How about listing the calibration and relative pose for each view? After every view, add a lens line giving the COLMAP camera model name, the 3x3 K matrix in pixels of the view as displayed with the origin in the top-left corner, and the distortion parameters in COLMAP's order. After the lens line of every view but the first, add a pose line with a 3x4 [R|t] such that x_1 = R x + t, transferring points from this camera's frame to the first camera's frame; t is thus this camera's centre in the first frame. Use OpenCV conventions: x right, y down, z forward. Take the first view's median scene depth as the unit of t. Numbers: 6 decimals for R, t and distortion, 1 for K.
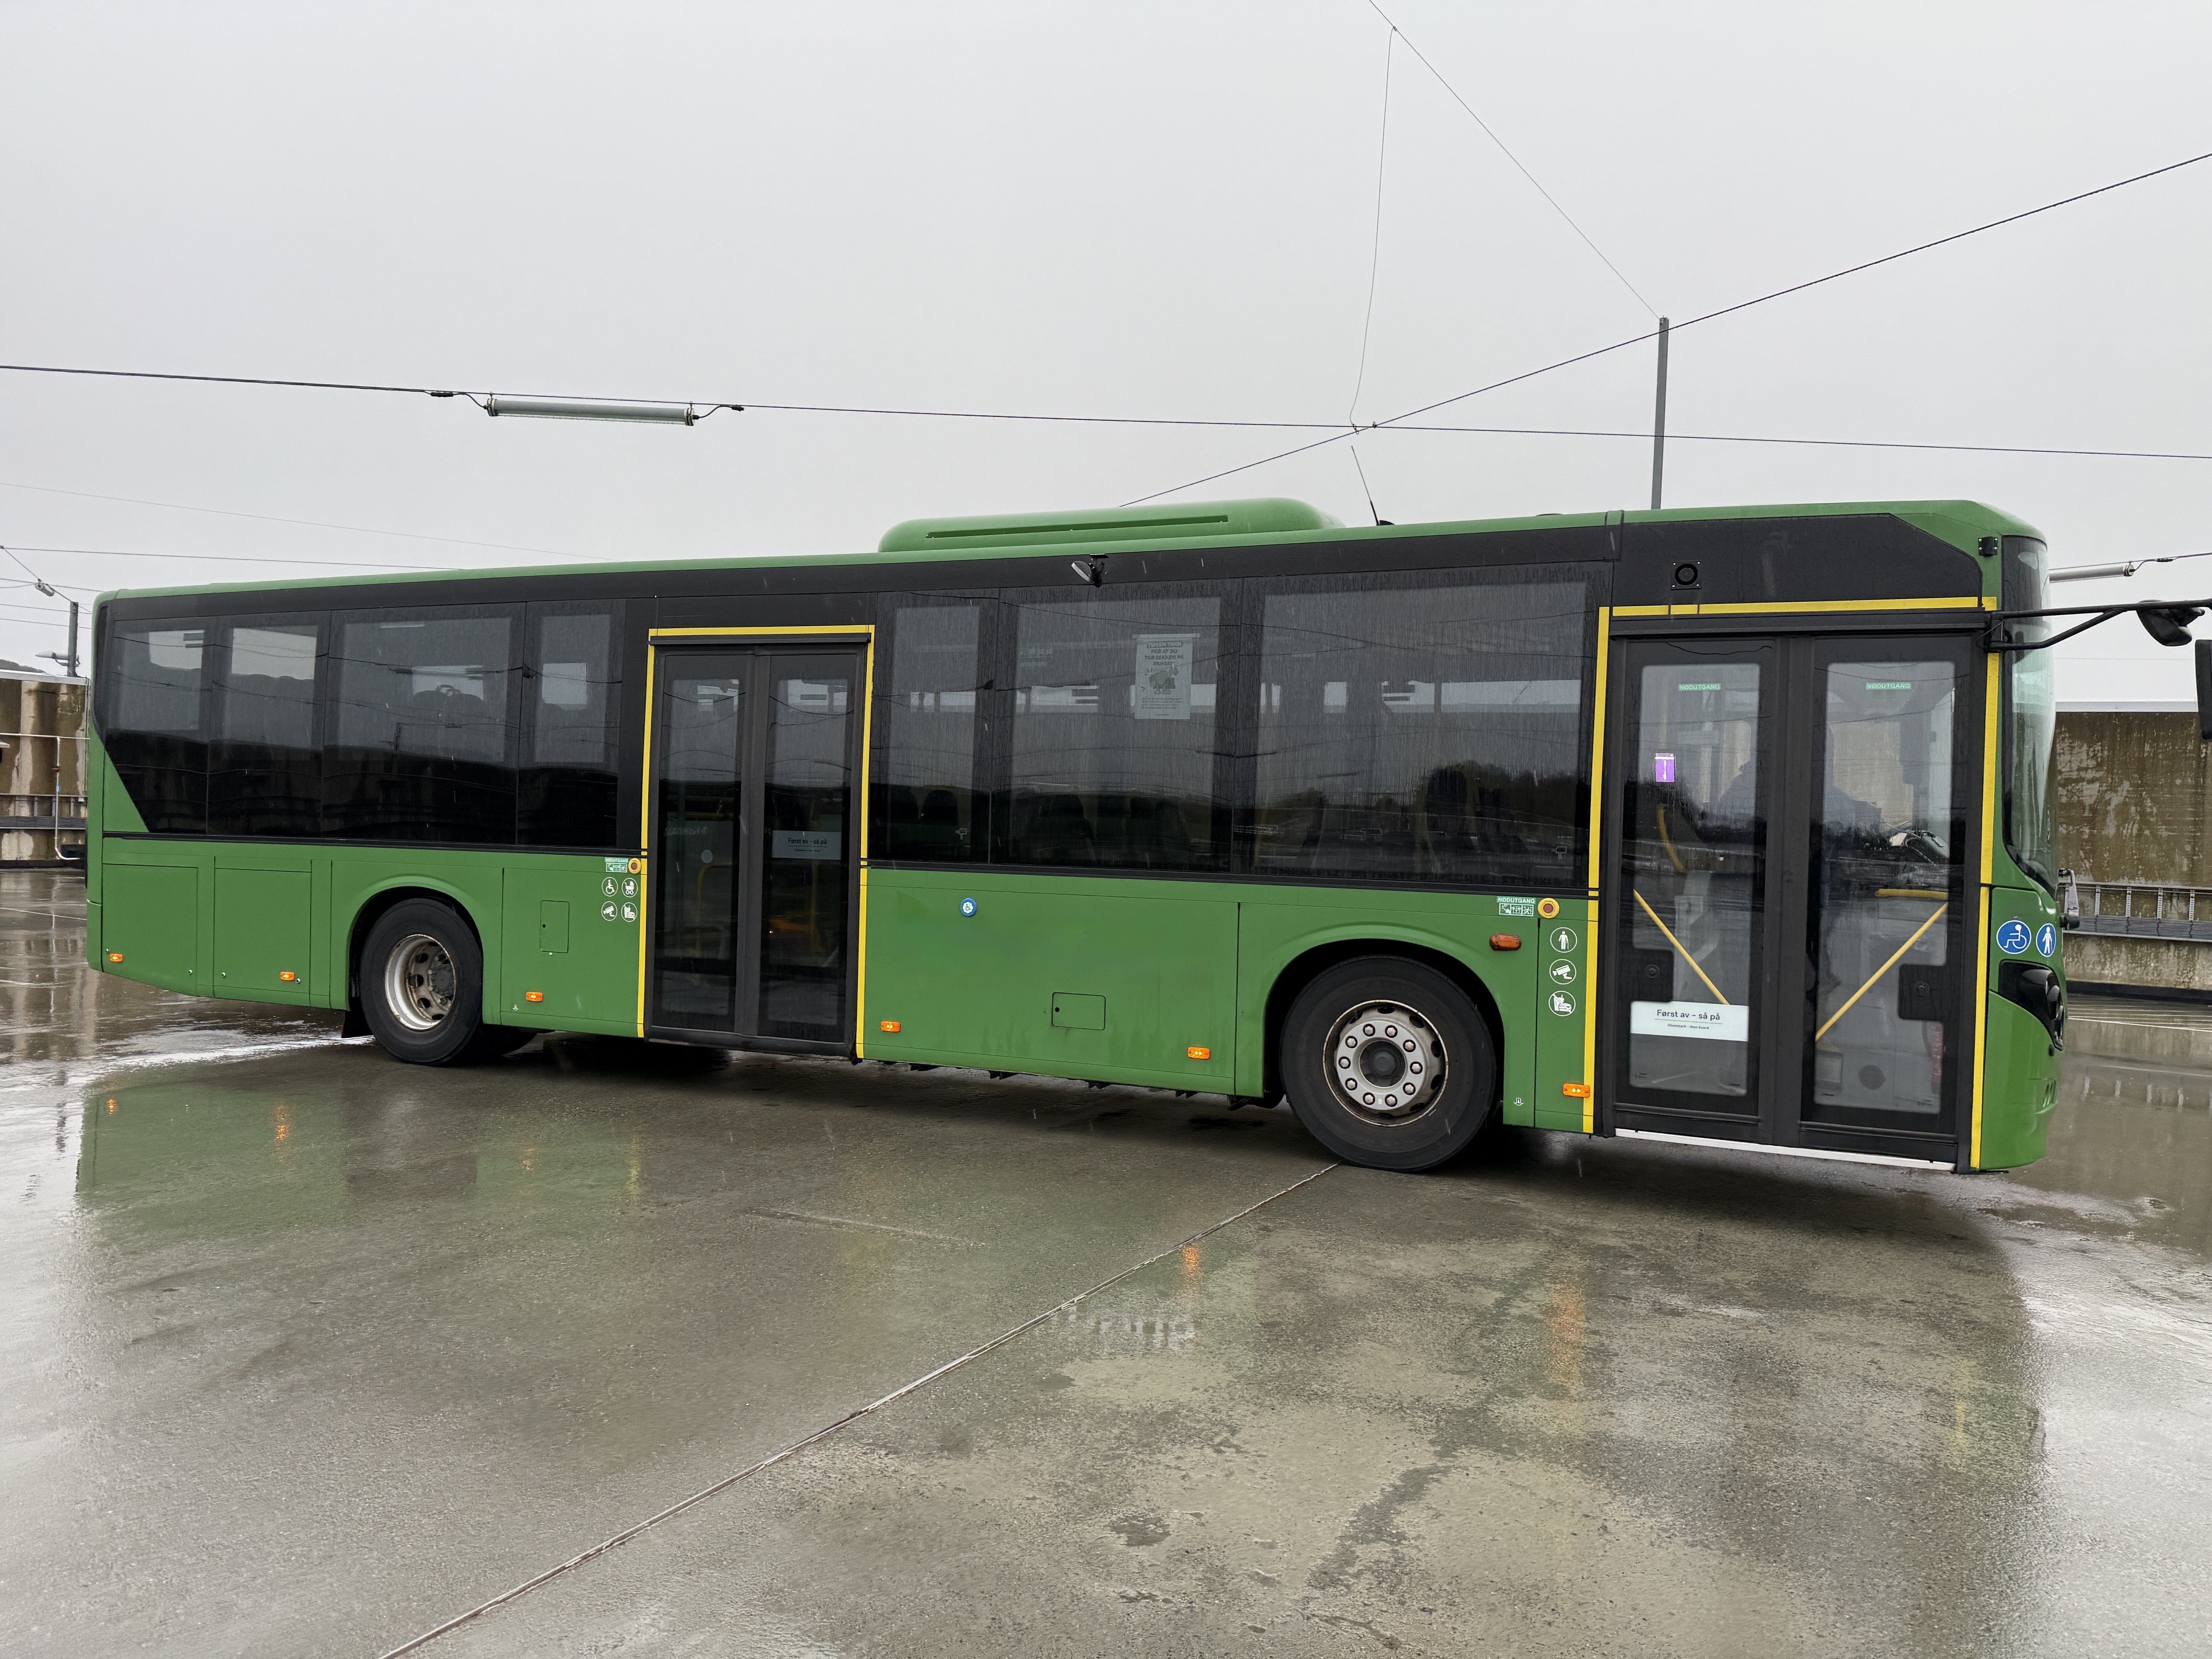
lens RADIAL K [[1544.3, 0, 1106.0], [0, 1544.3, 829.5], [0, 0, 1]] dist [0.136782, -0.242048]
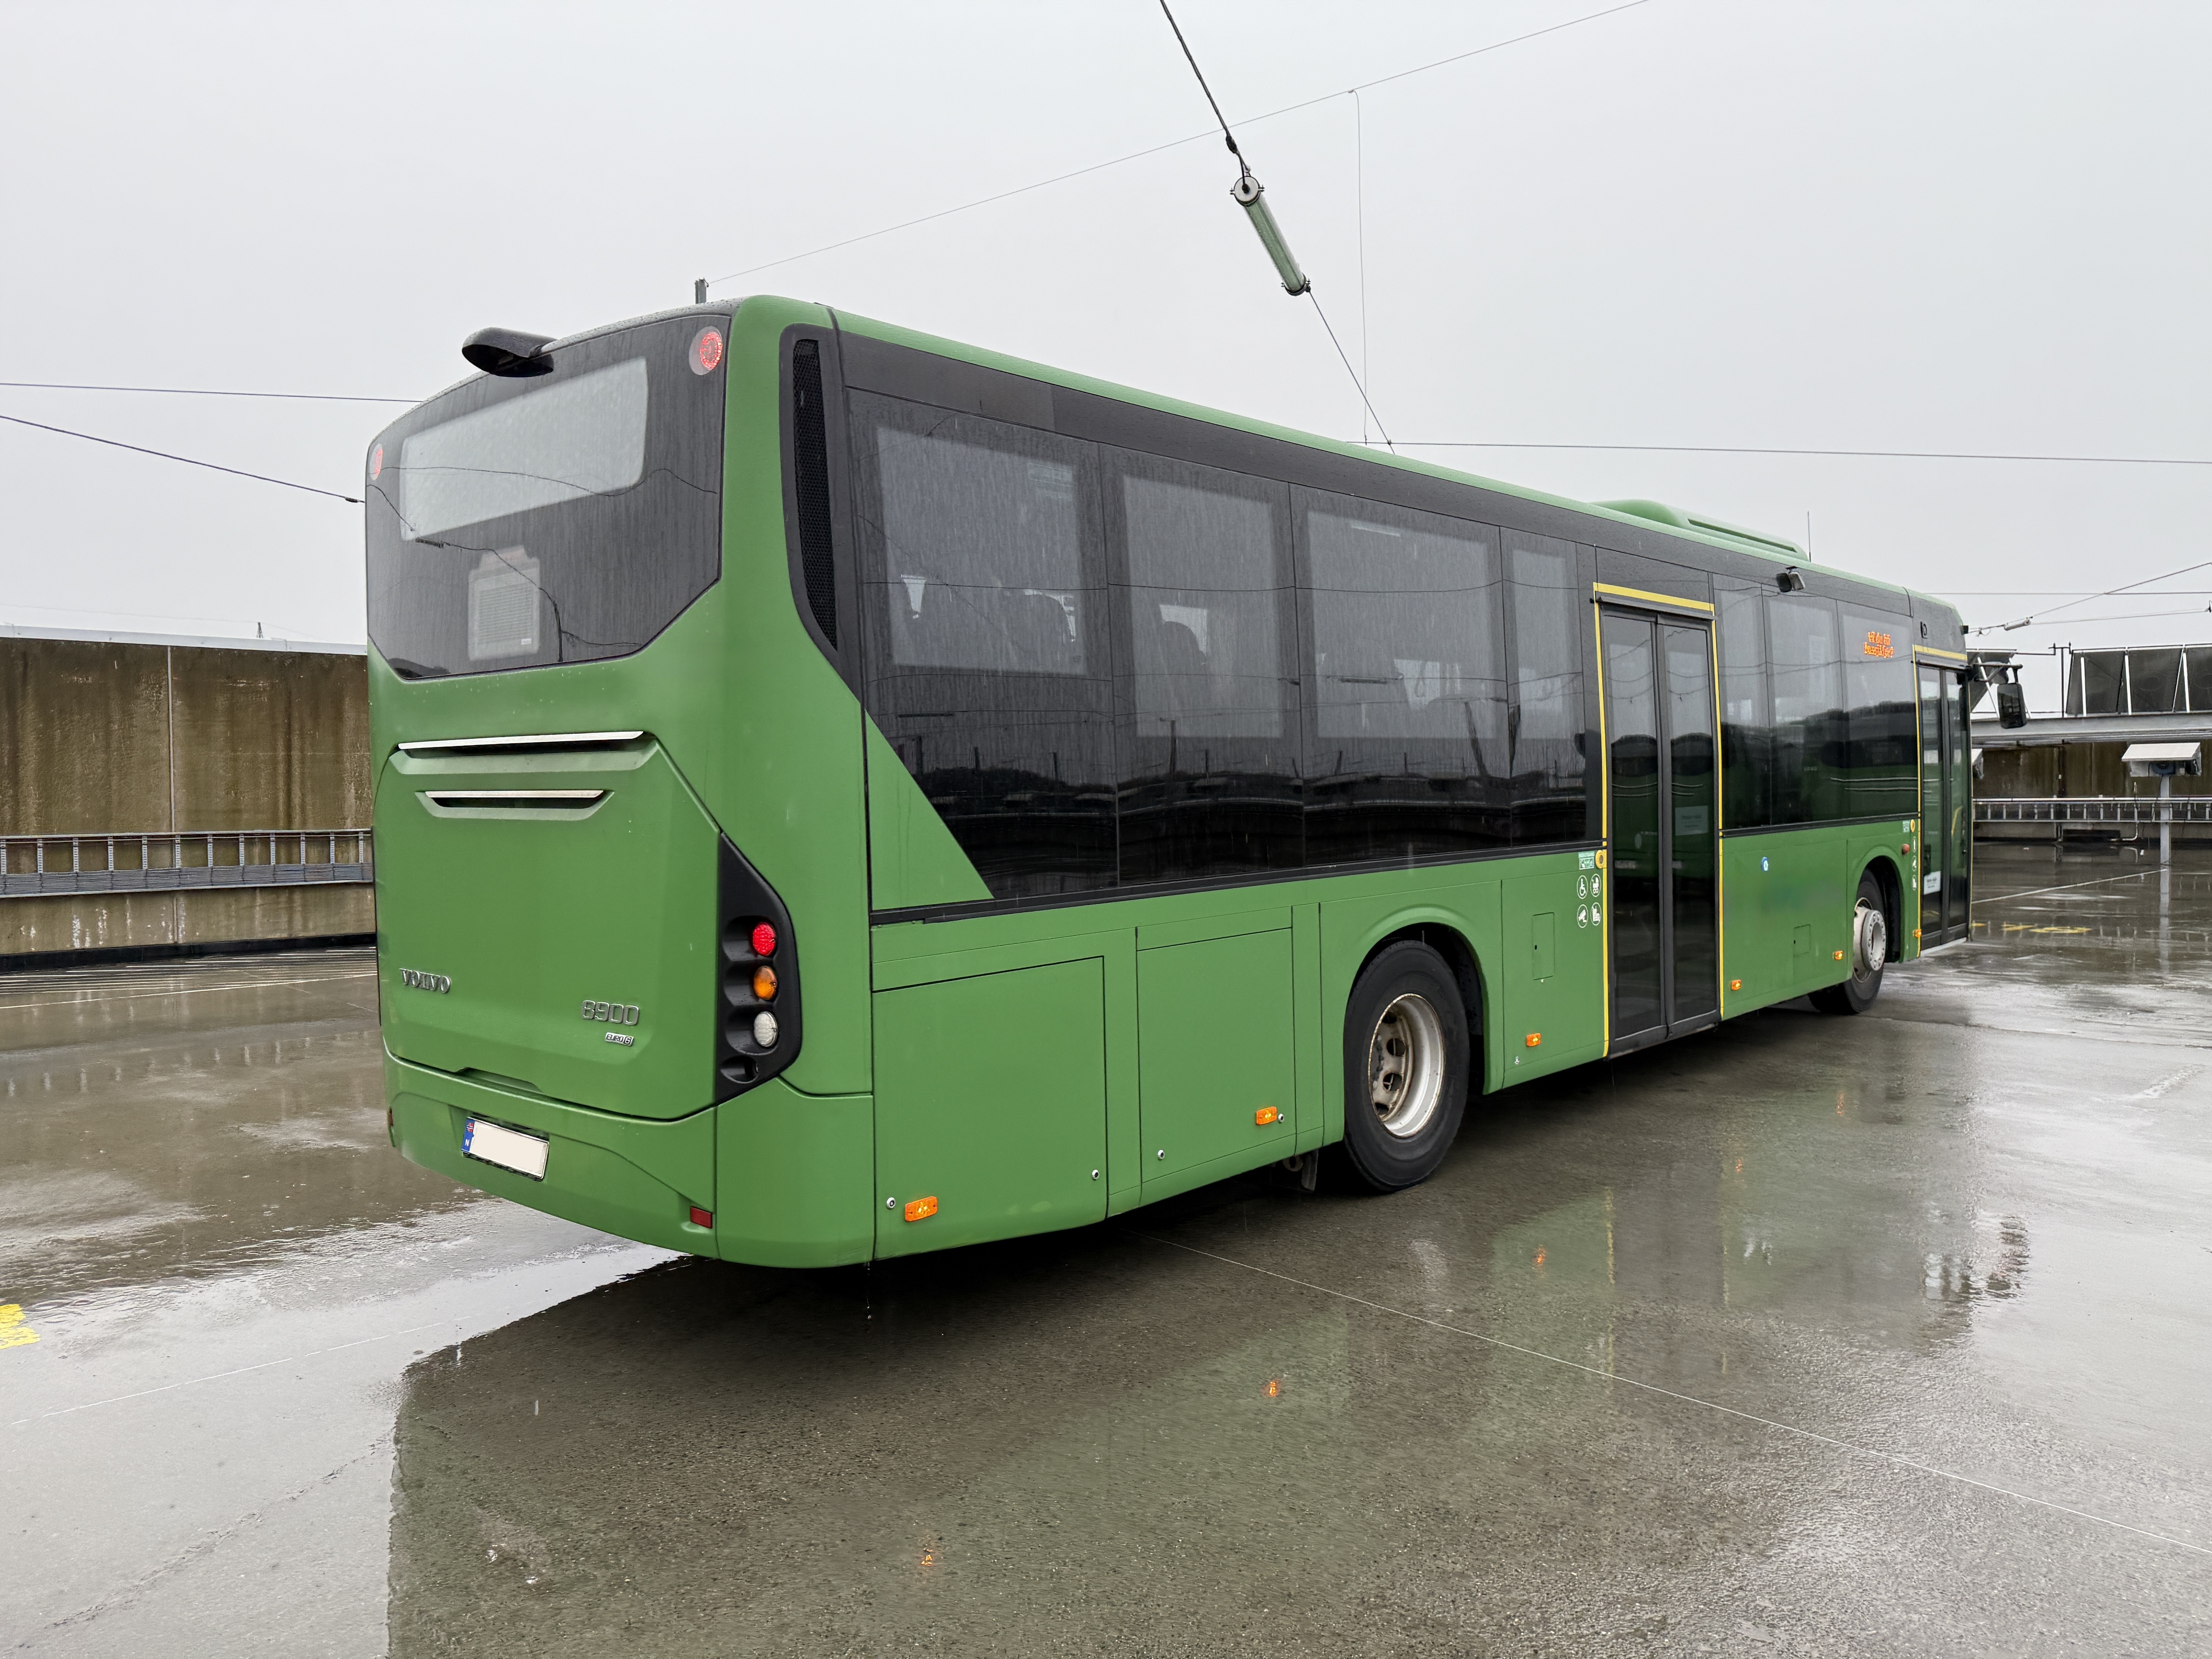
lens RADIAL K [[1544.3, 0, 1106.0], [0, 1544.3, 829.5], [0, 0, 1]] dist [0.136782, -0.242048]
pose [[0.322205, -0.061154, 0.944693, -1.431902], [0.030178, 0.998068, 0.054317, -0.057252], [-0.946189, 0.011008, 0.323428, 1.168438]]
